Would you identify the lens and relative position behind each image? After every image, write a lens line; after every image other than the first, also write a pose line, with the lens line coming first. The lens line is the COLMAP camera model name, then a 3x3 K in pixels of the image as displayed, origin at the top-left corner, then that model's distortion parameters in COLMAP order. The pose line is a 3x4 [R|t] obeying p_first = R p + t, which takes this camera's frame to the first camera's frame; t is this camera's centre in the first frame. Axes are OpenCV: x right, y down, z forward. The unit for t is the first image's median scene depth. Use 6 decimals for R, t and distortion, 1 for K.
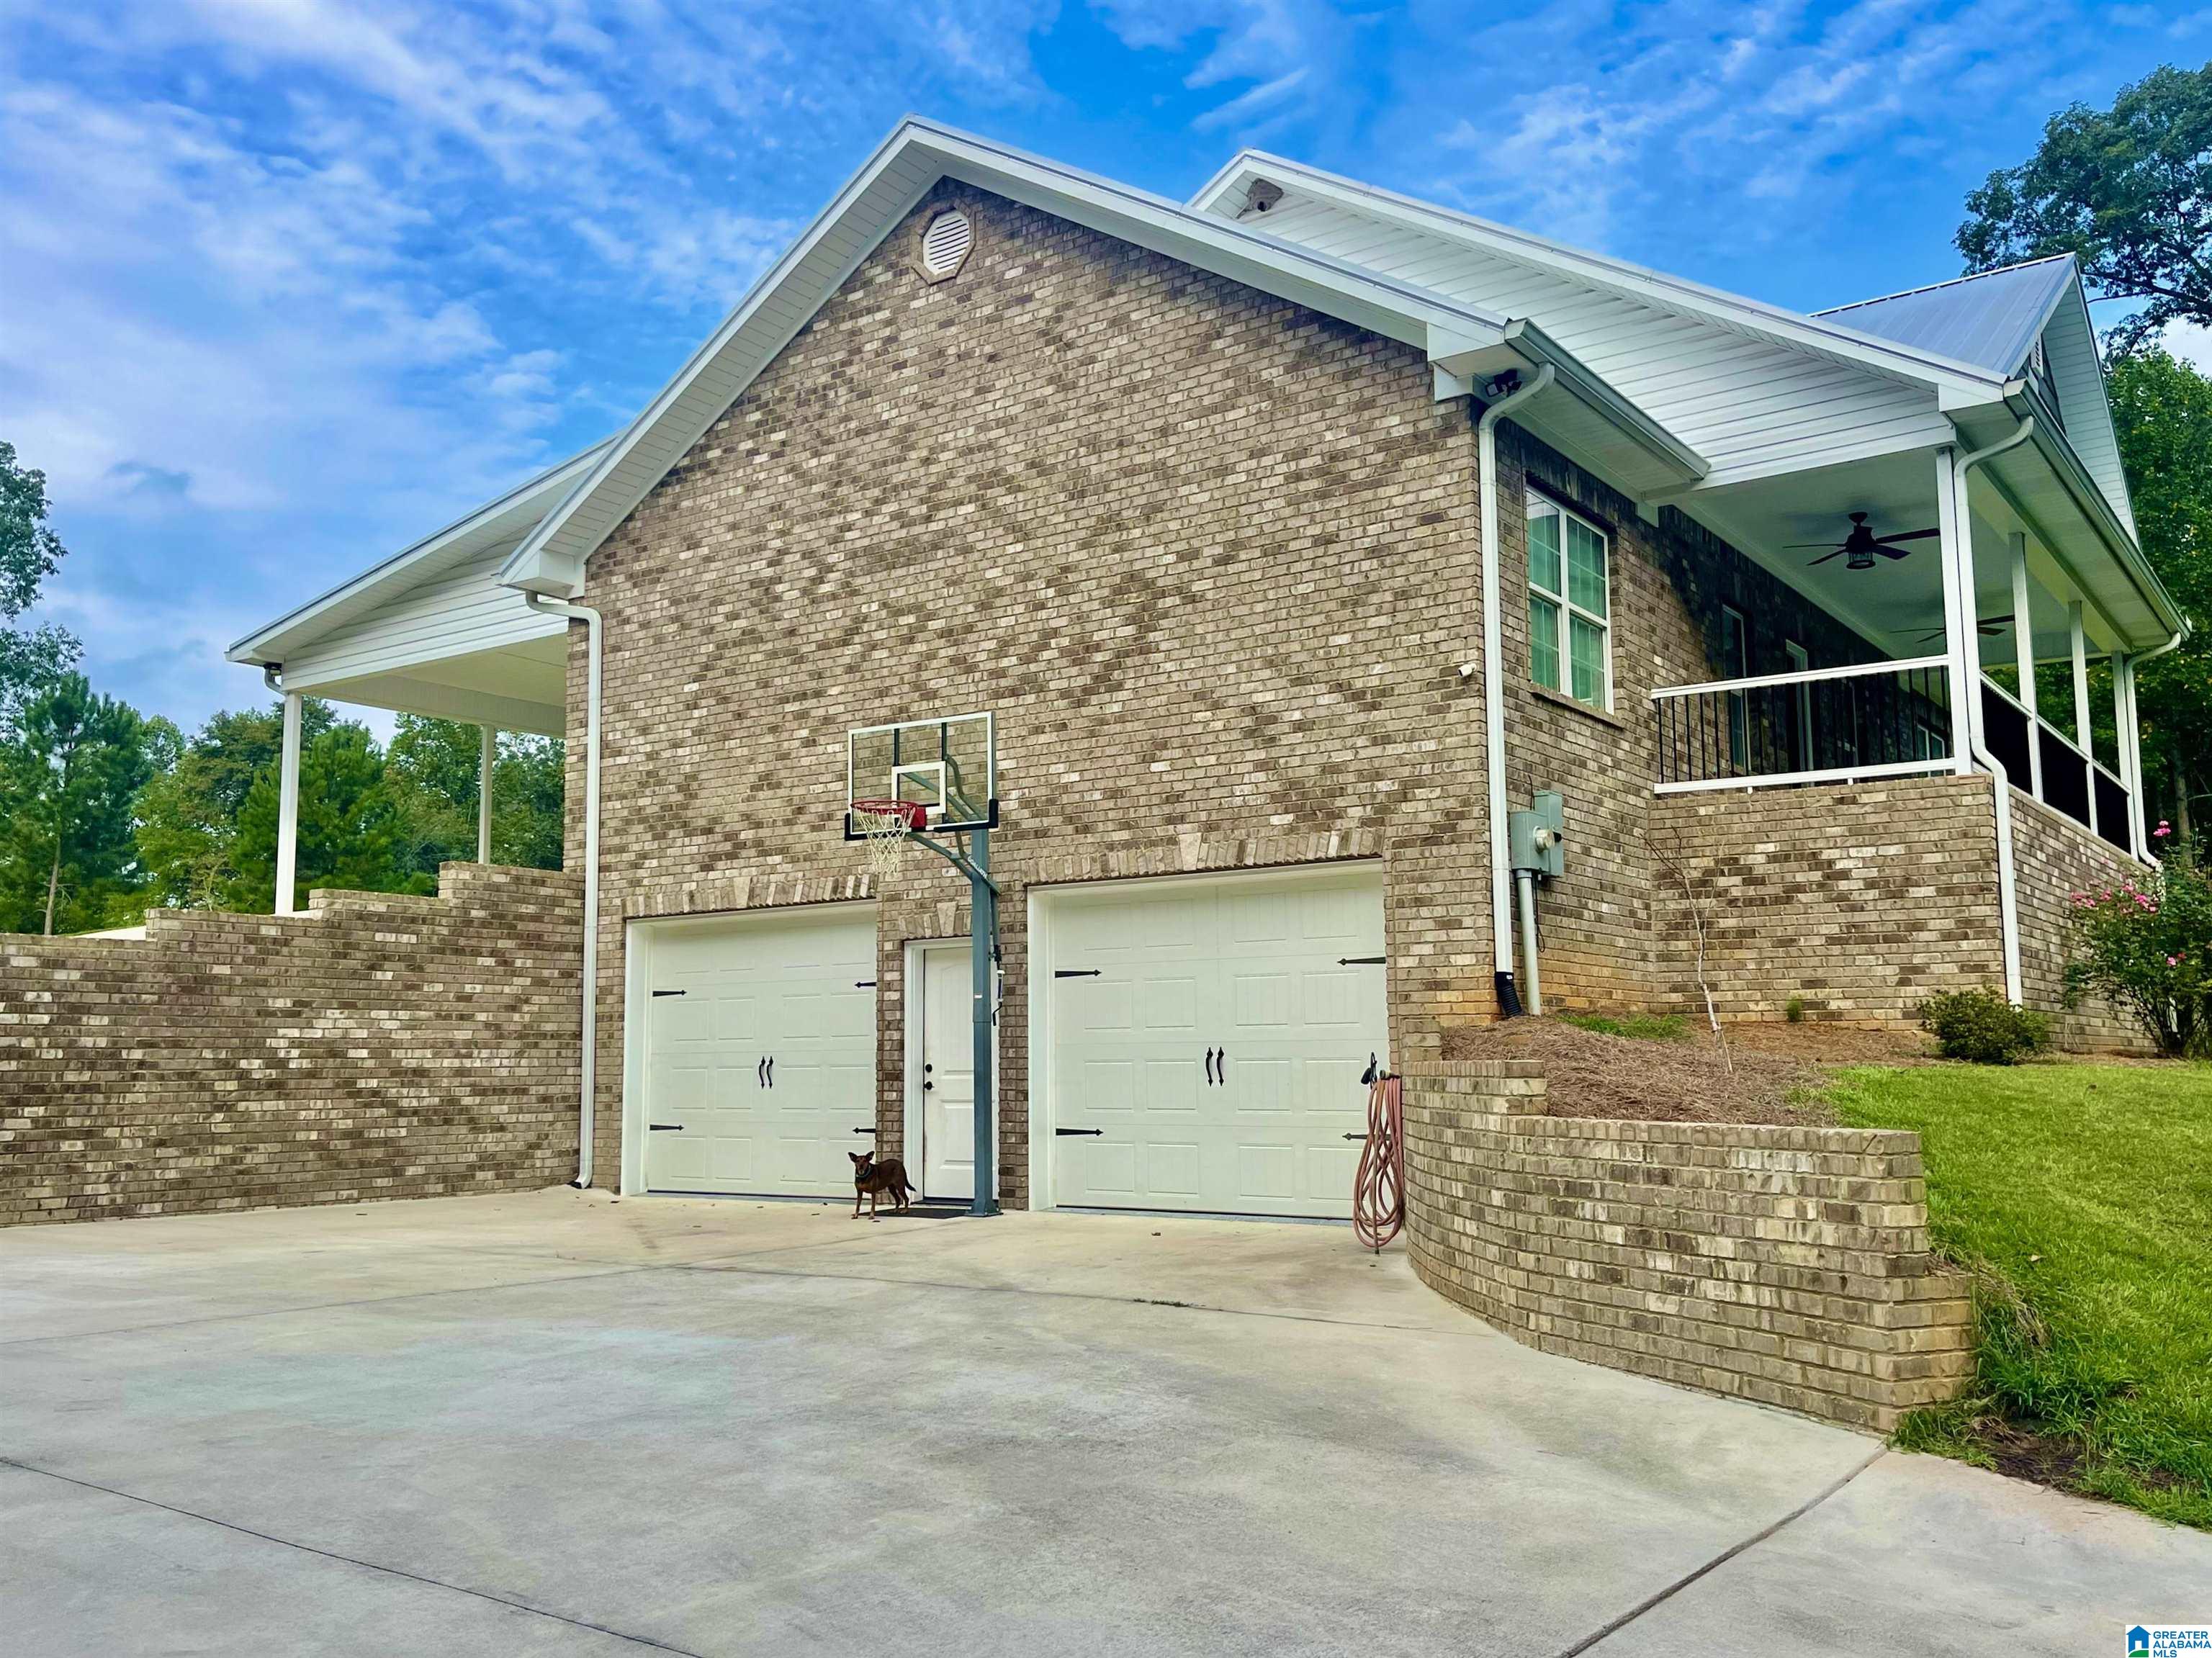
lens RADIAL K [[1891.9, 0, 1110.0], [0, 1891.9, 861.9], [0, 0, 1]] dist [0.037841, 0.011373]
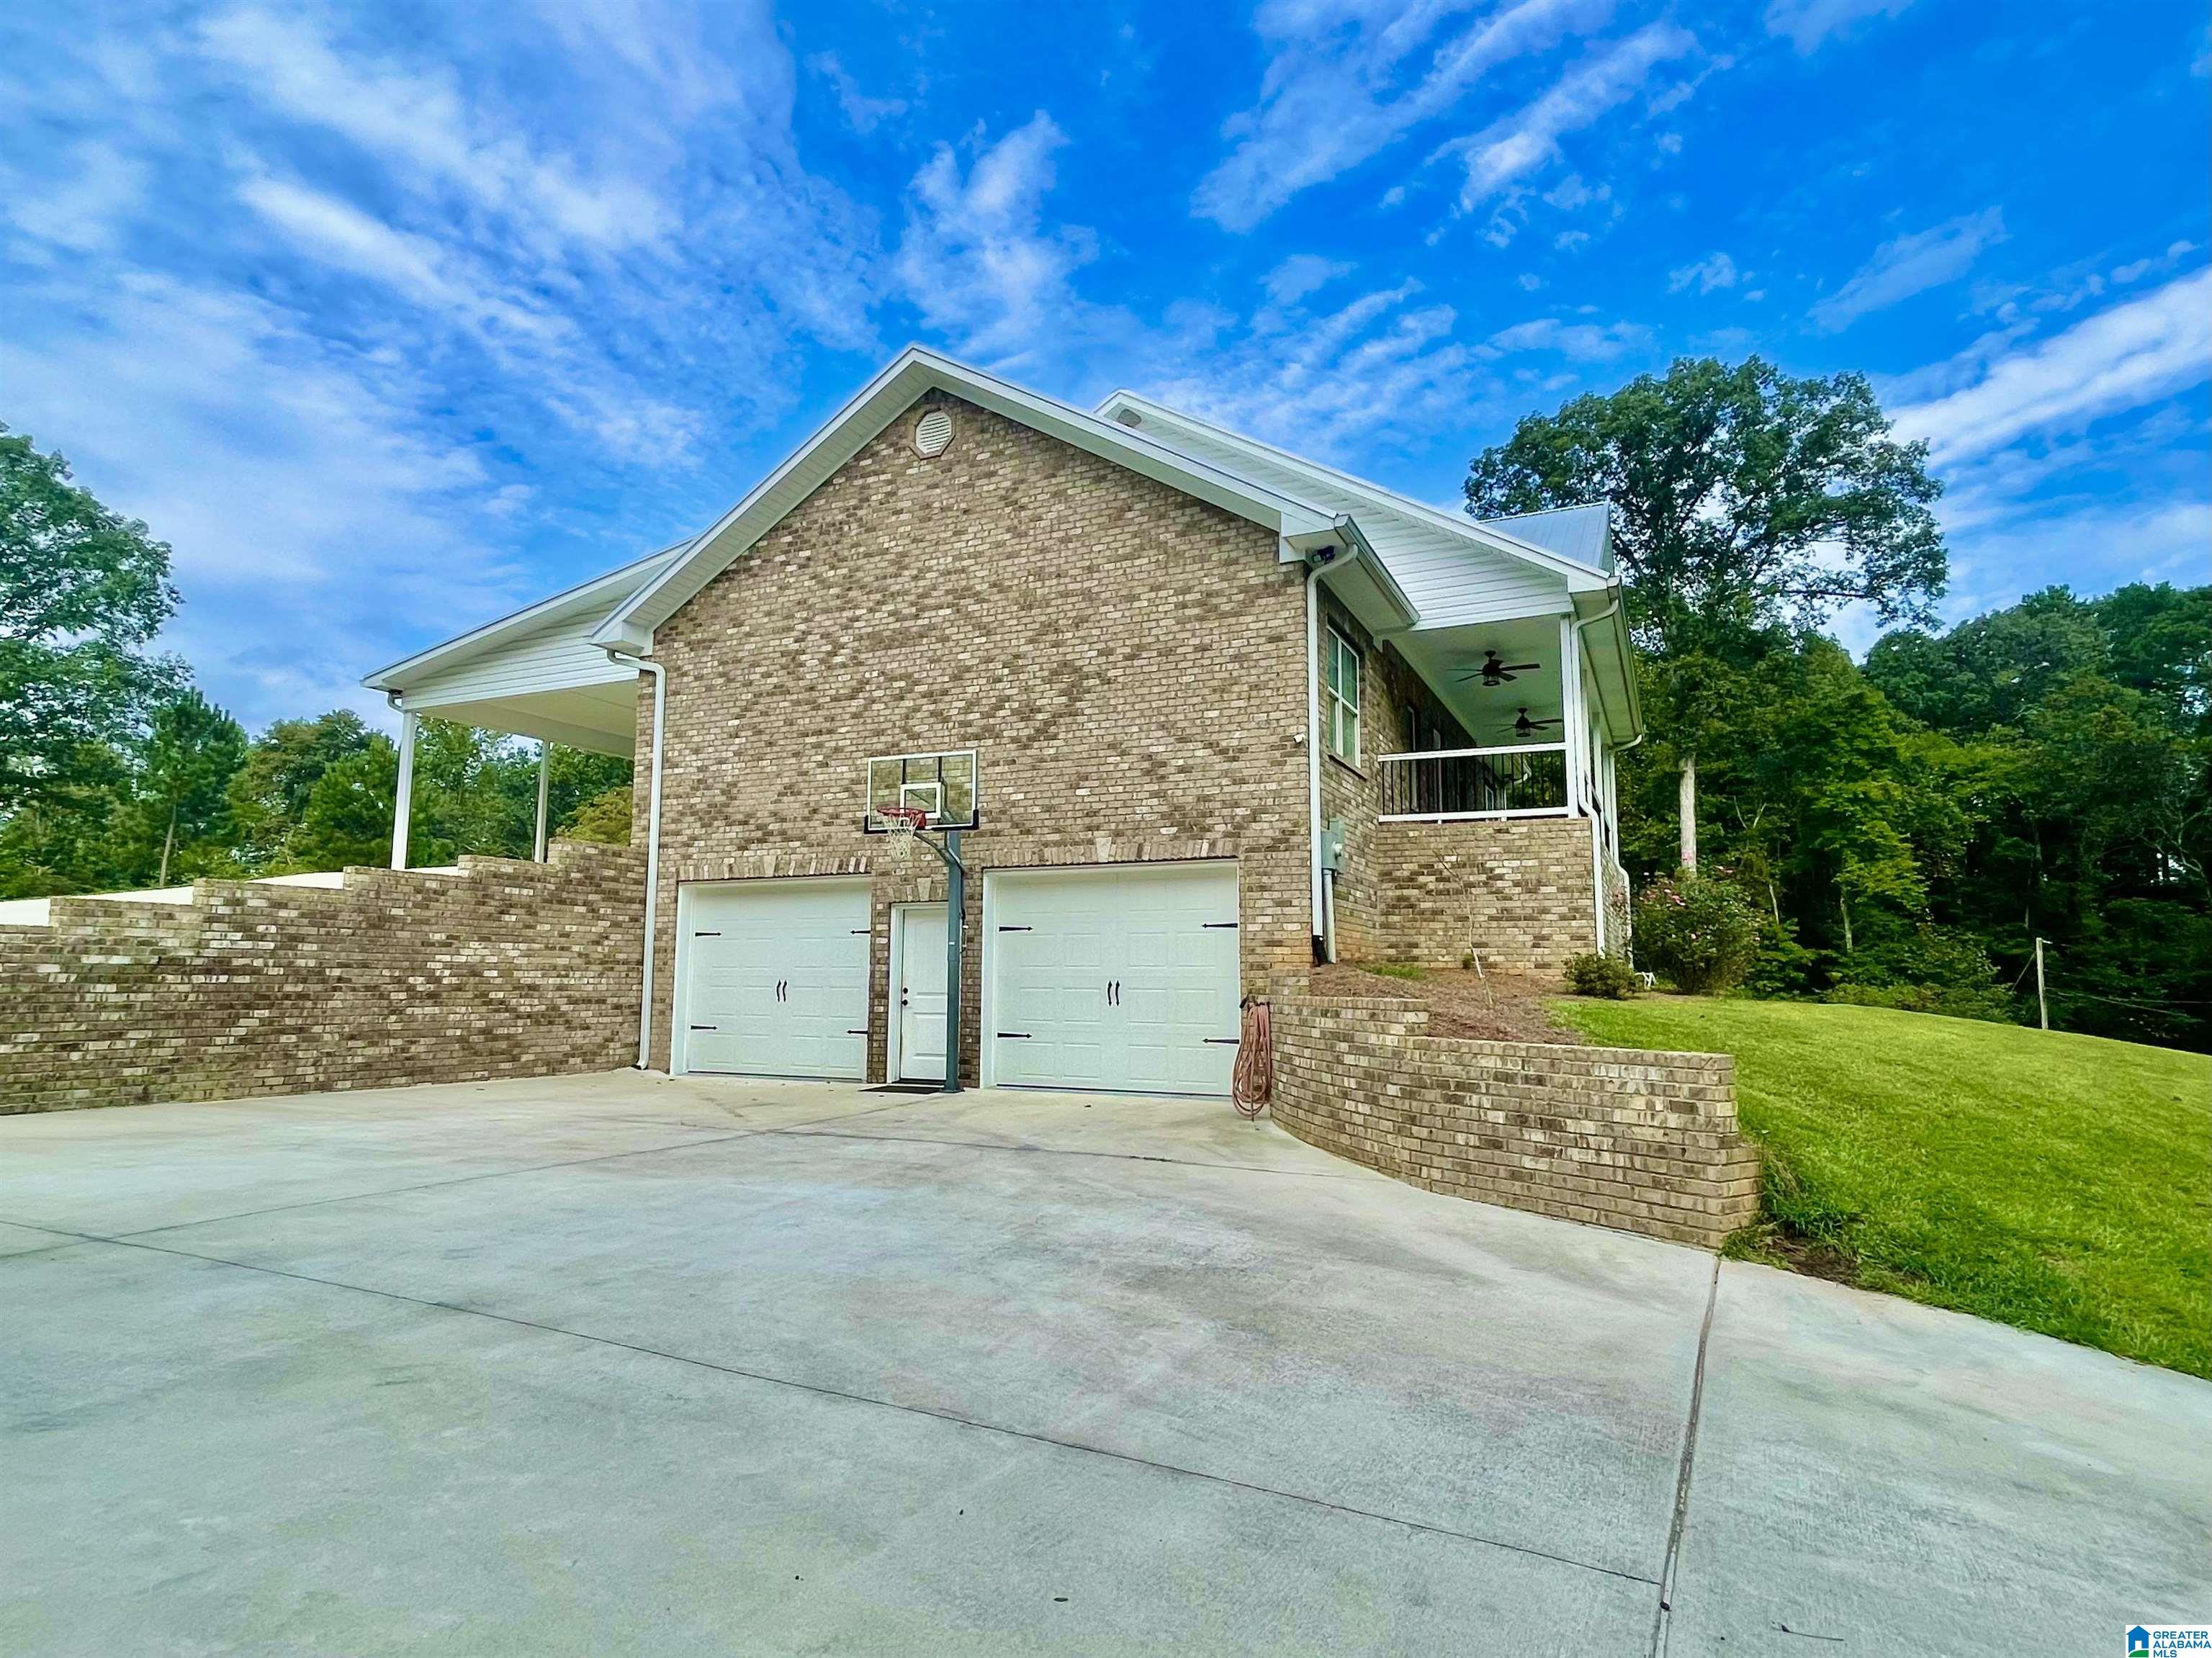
lens RADIAL K [[1217.2, 0, 1102.5], [0, 1217.2, 840.8], [0, 0, 1]] dist [-0.003298, -0.002186]
pose [[0.984799, 0.034132, 0.170312, -0.112818], [-0.032984, 0.999410, -0.009564, -0.003018], [-0.170538, 0.003801, 0.985344, 0.046533]]
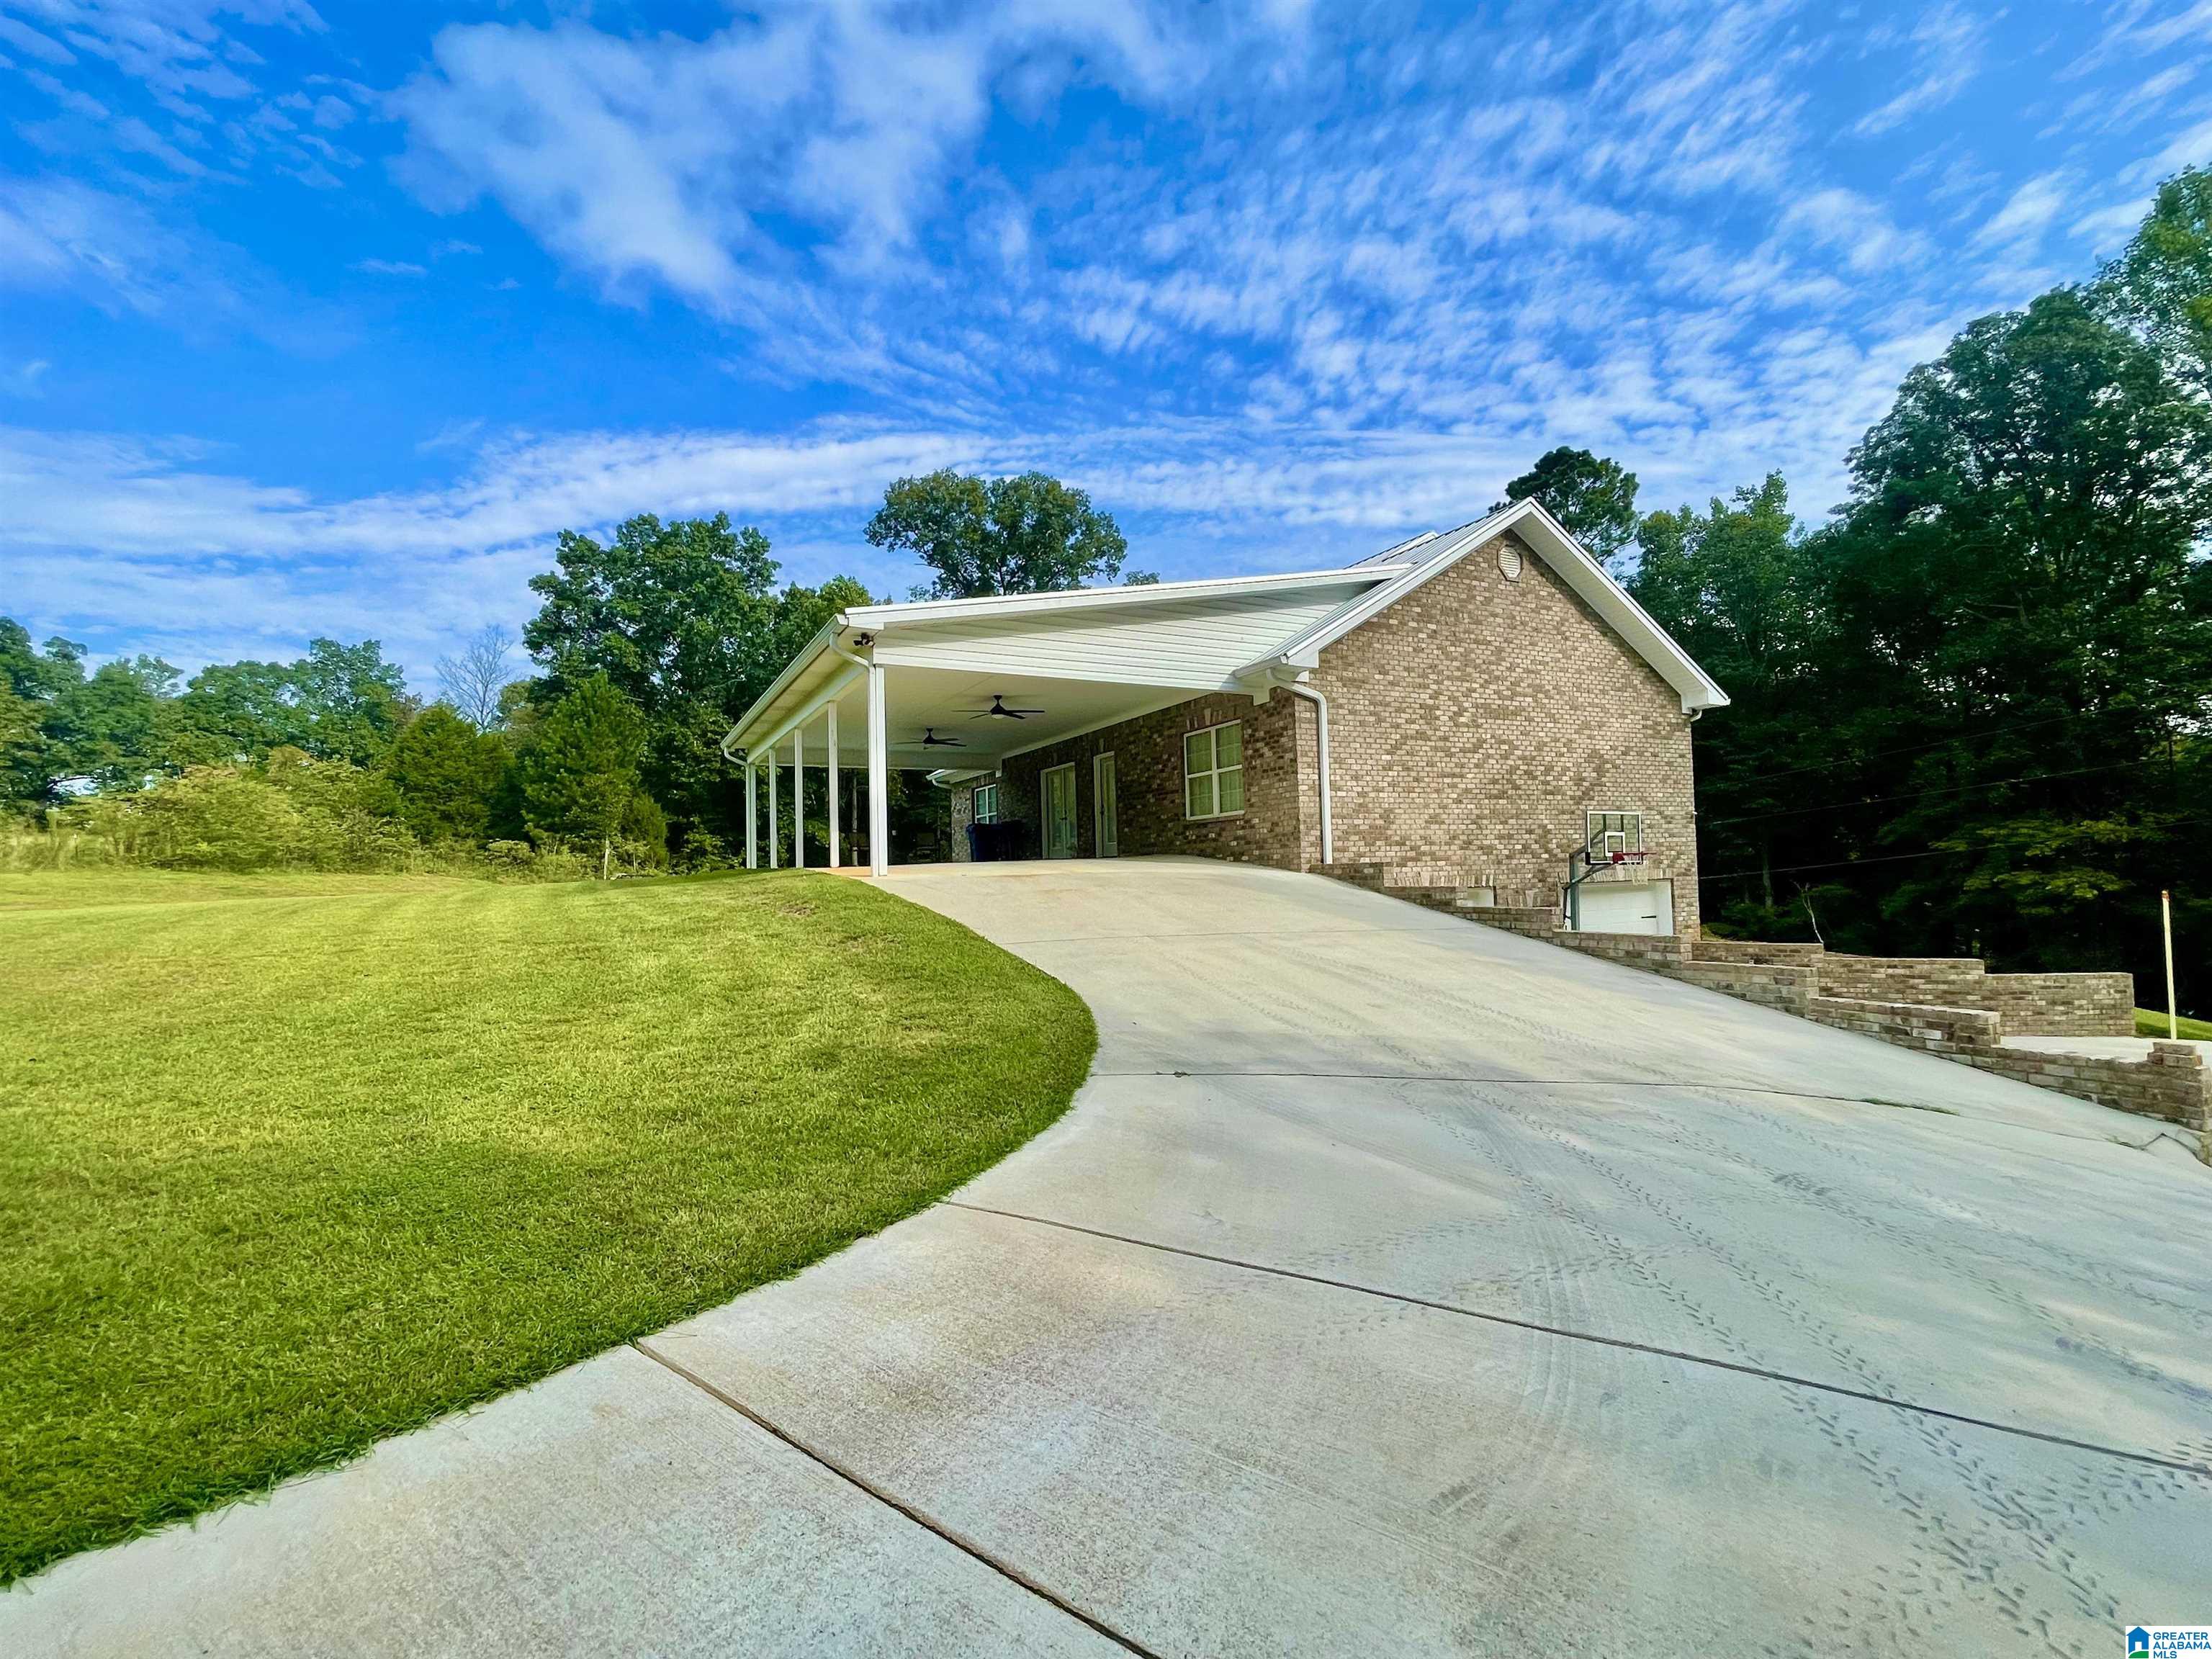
lens RADIAL K [[994.0, 0, 1102.8], [0, 994.0, 836.9], [0, 0, 1]] dist [-0.000609, 0.000143]
pose [[0.463005, 0.031935, 0.885780, -1.276373], [-0.073613, 0.997284, 0.002523, -0.005525], [-0.883293, -0.066373, 0.464098, 0.917851]]
